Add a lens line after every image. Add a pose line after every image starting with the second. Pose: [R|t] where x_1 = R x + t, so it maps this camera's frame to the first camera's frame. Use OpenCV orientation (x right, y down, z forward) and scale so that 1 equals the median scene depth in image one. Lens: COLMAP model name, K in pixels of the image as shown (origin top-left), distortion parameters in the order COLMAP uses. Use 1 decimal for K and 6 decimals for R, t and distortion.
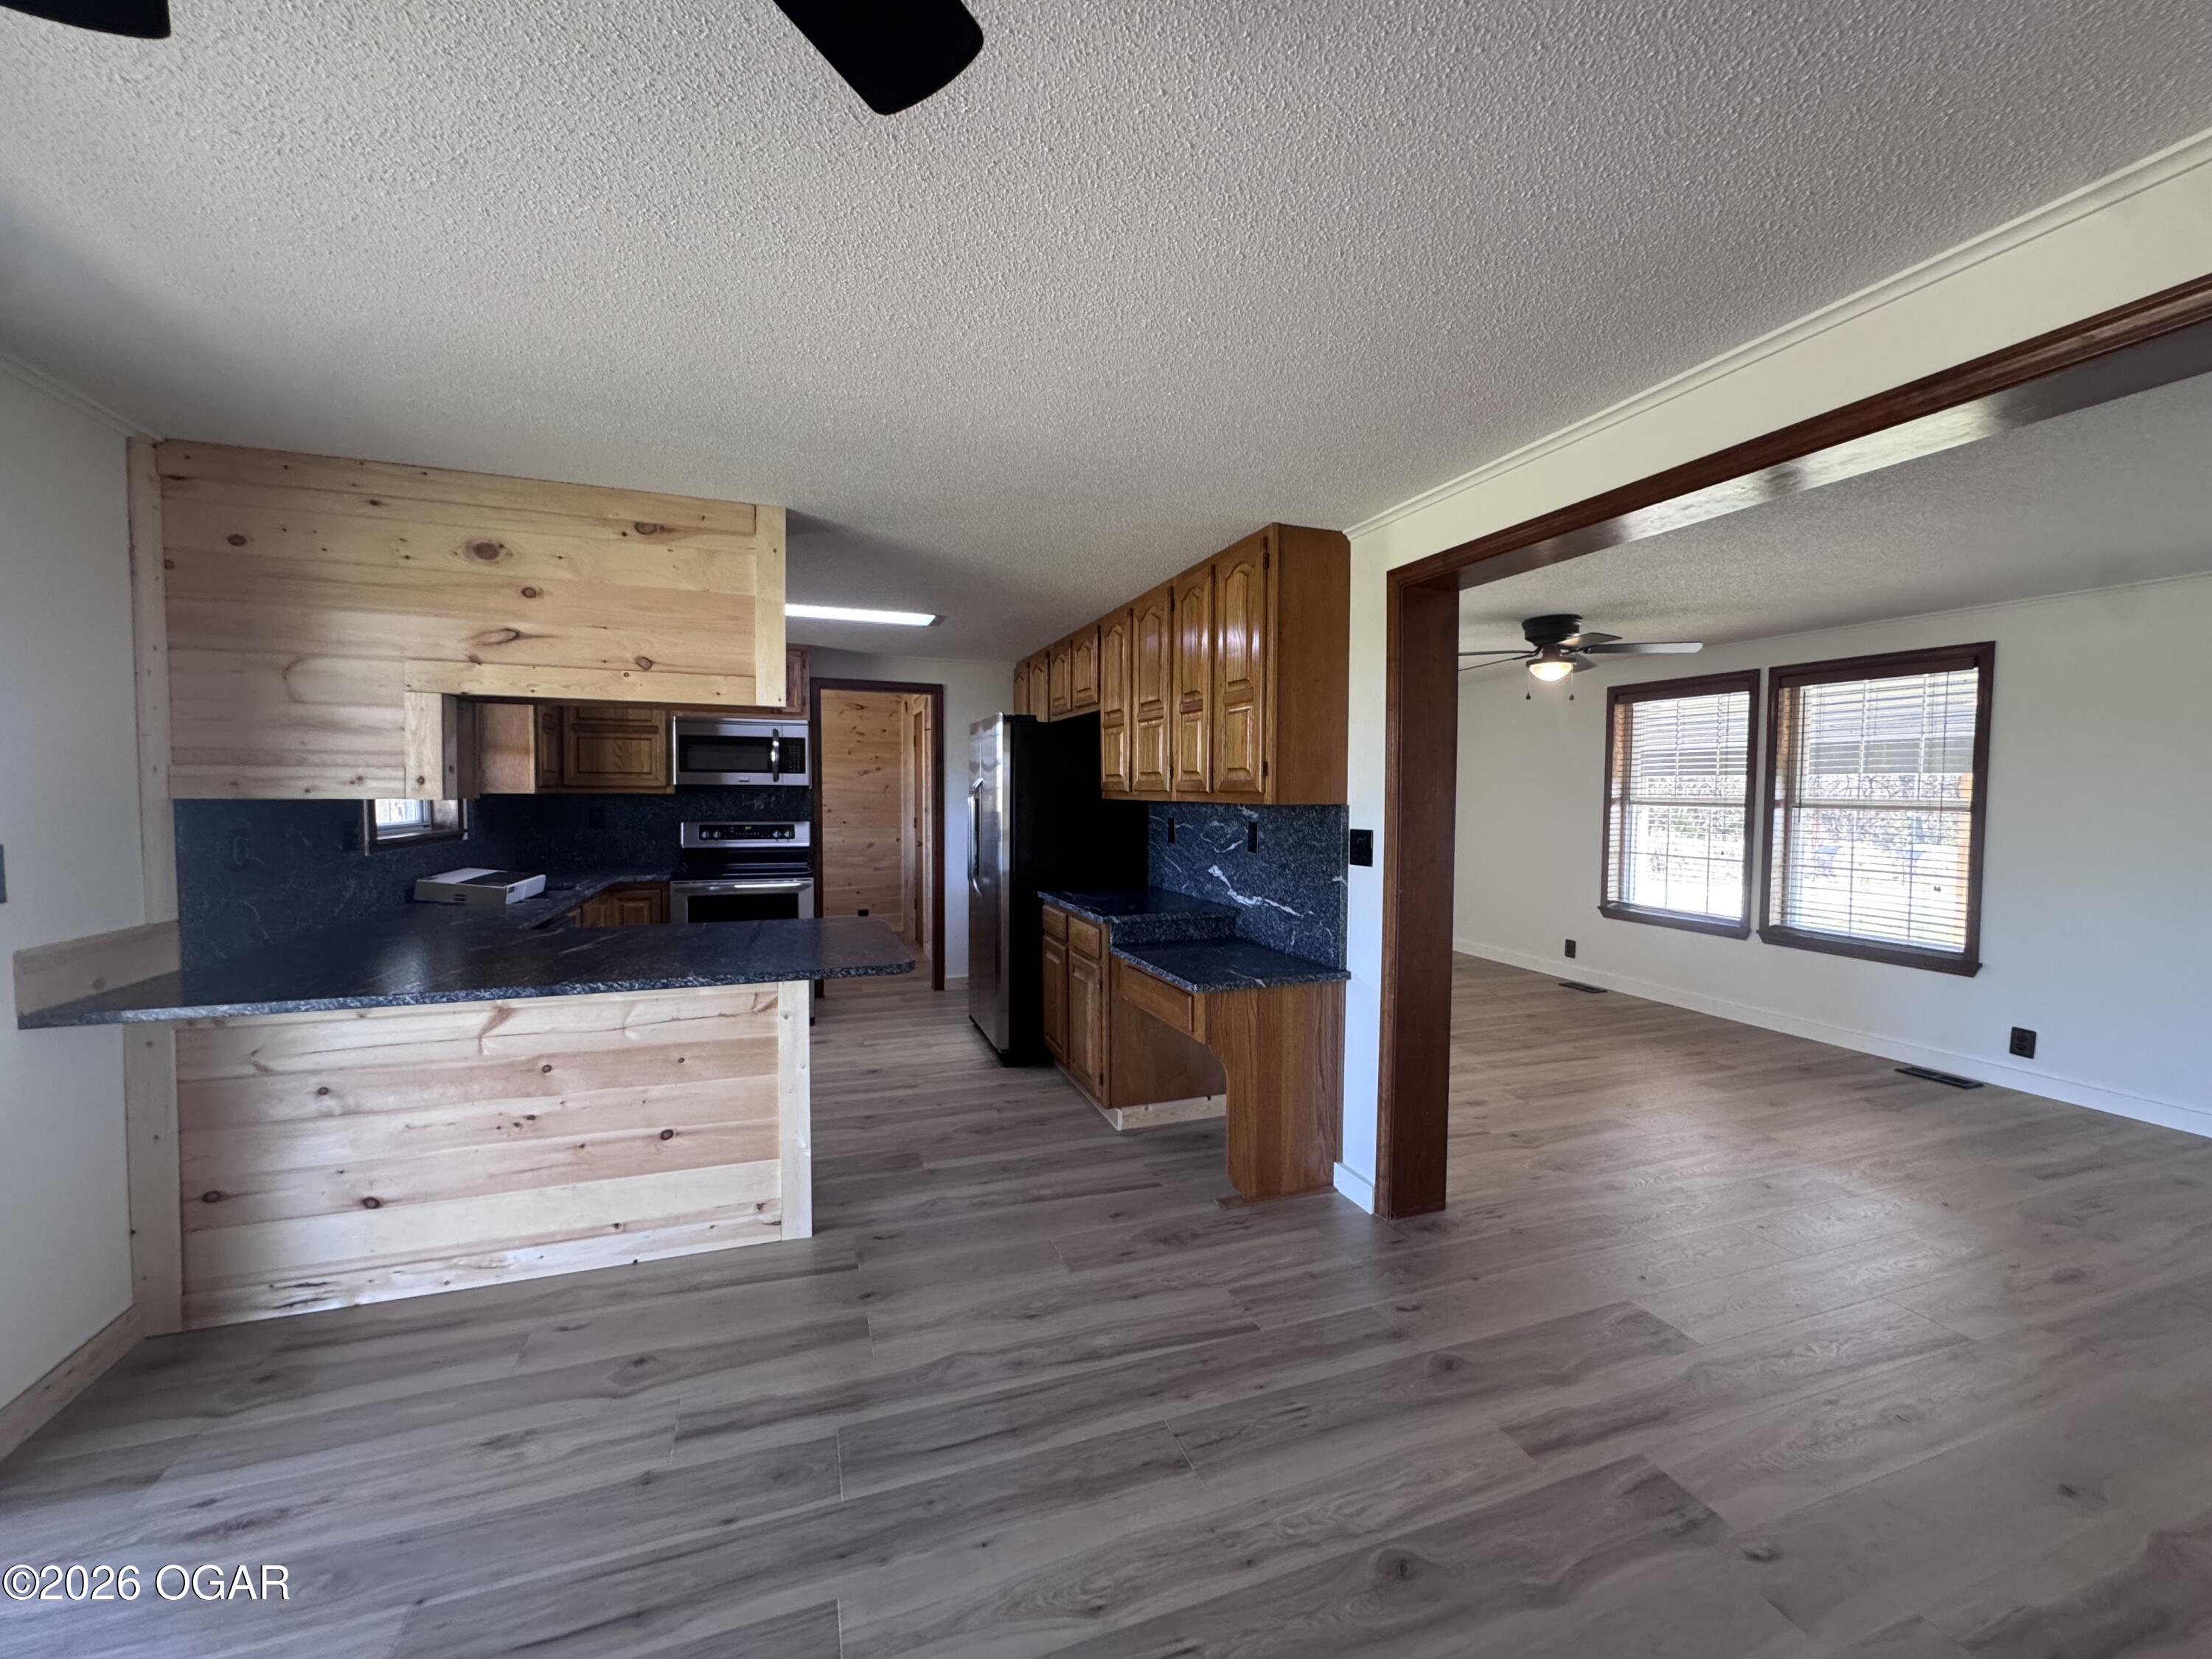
lens RADIAL K [[882.4, 0, 1105.2], [0, 882.4, 824.5], [0, 0, 1]] dist [-0.002714, 0.000975]
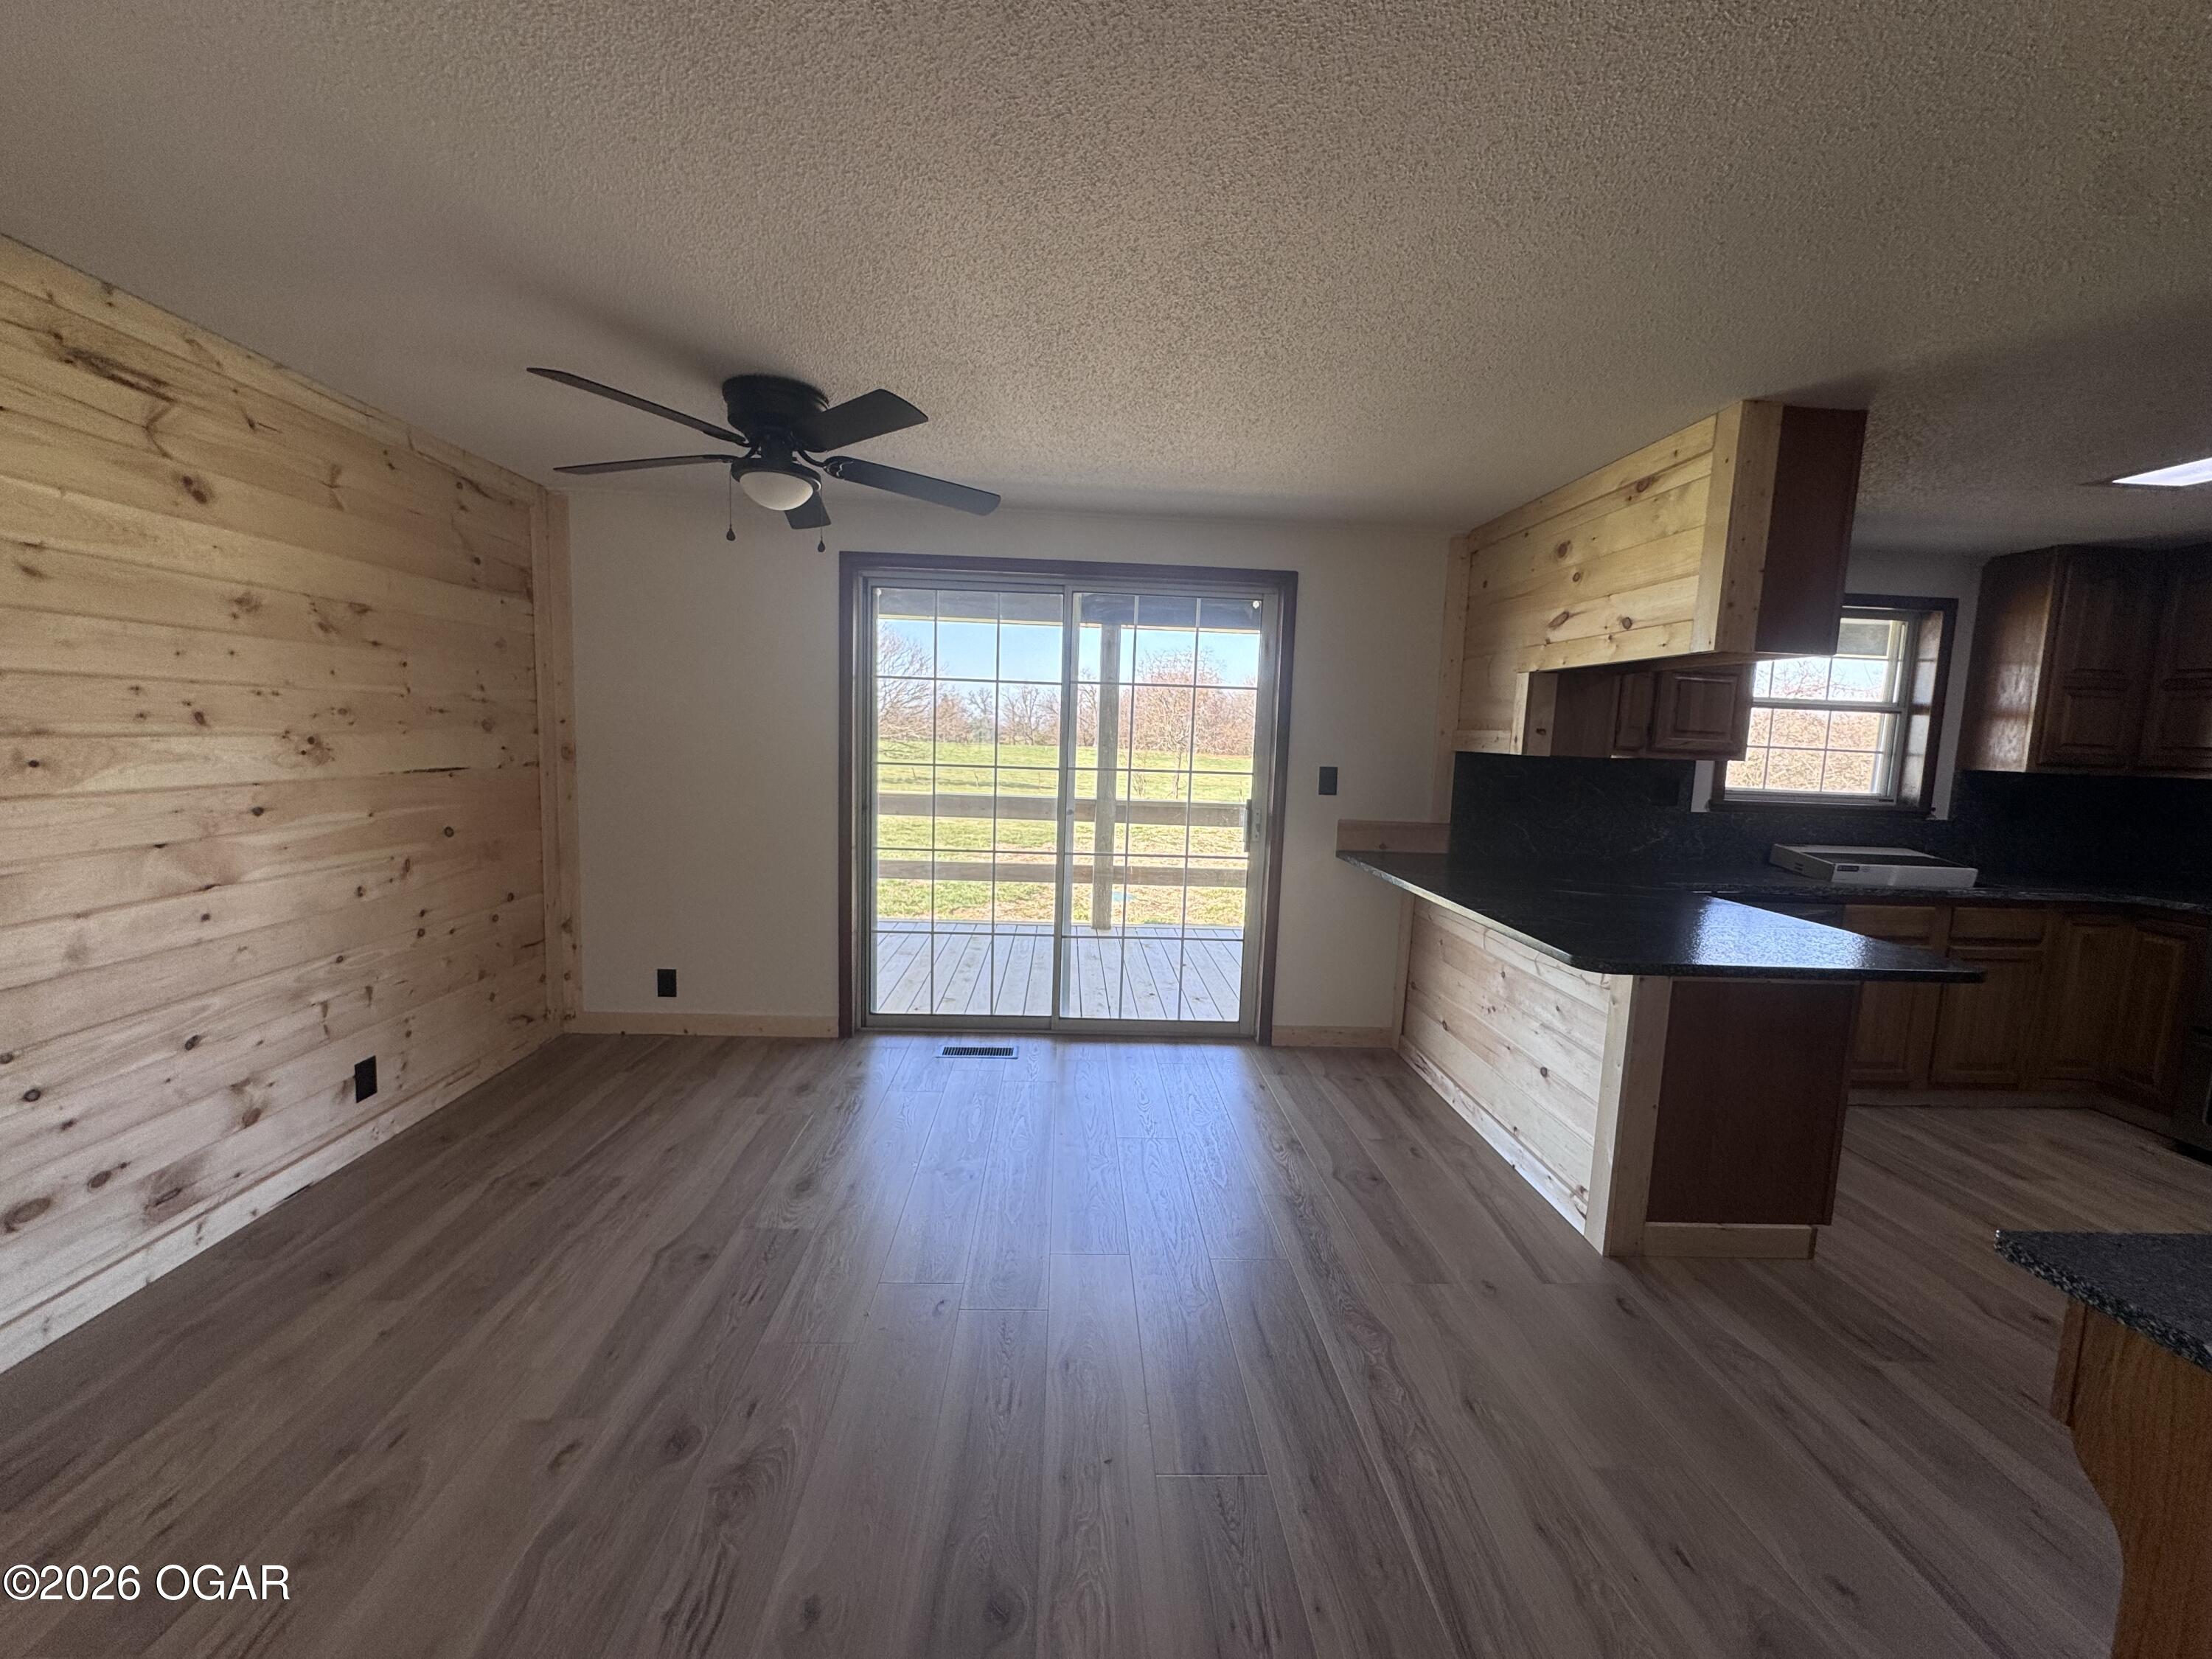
lens RADIAL K [[882.4, 0, 1103.8], [0, 882.4, 825.0], [0, 0, 1]] dist [-0.002714, 0.000975]
pose [[-0.294193, 0.082783, -0.952154, 0.392478], [-0.075282, 0.991139, 0.109433, -0.012478], [0.952776, 0.103875, -0.285354, 0.462999]]
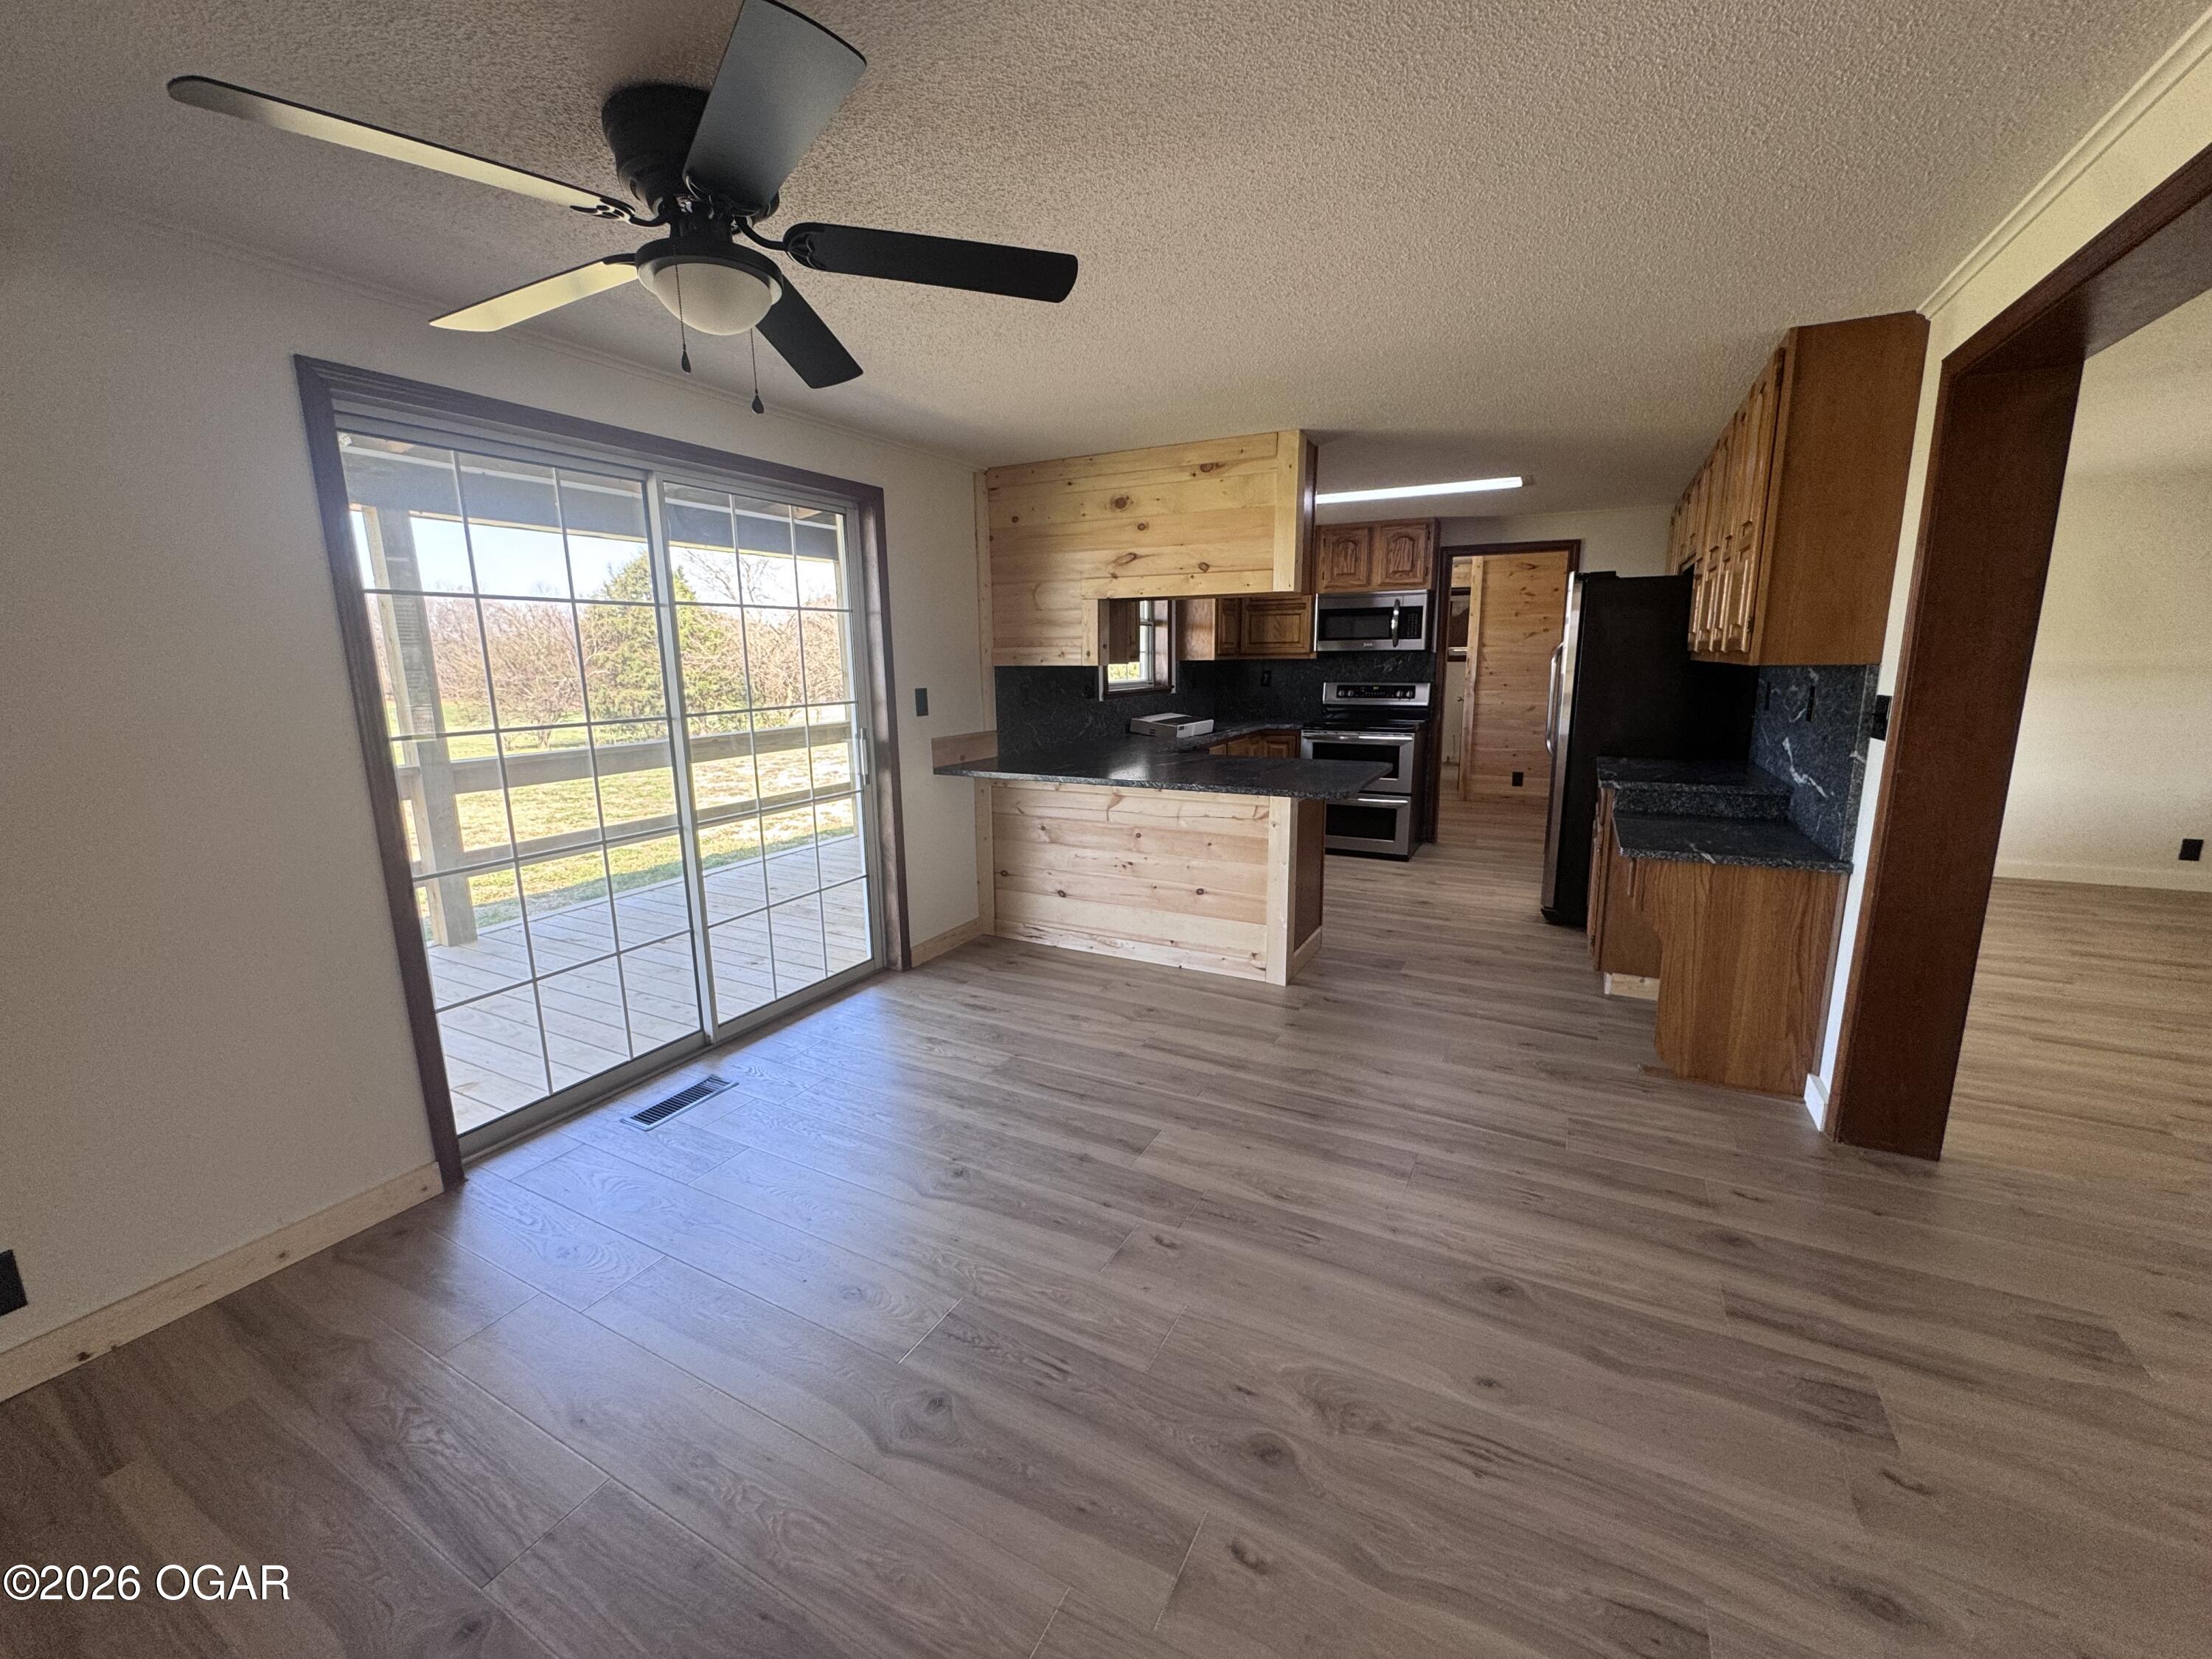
lens RADIAL K [[882.4, 0, 1106.9], [0, 882.4, 824.5], [0, 0, 1]] dist [-0.002714, 0.000975]
pose [[0.674506, 0.125329, -0.727553, 0.286486], [-0.012350, 0.987263, 0.158617, 0.001841], [0.738166, -0.098003, 0.667463, -0.065921]]
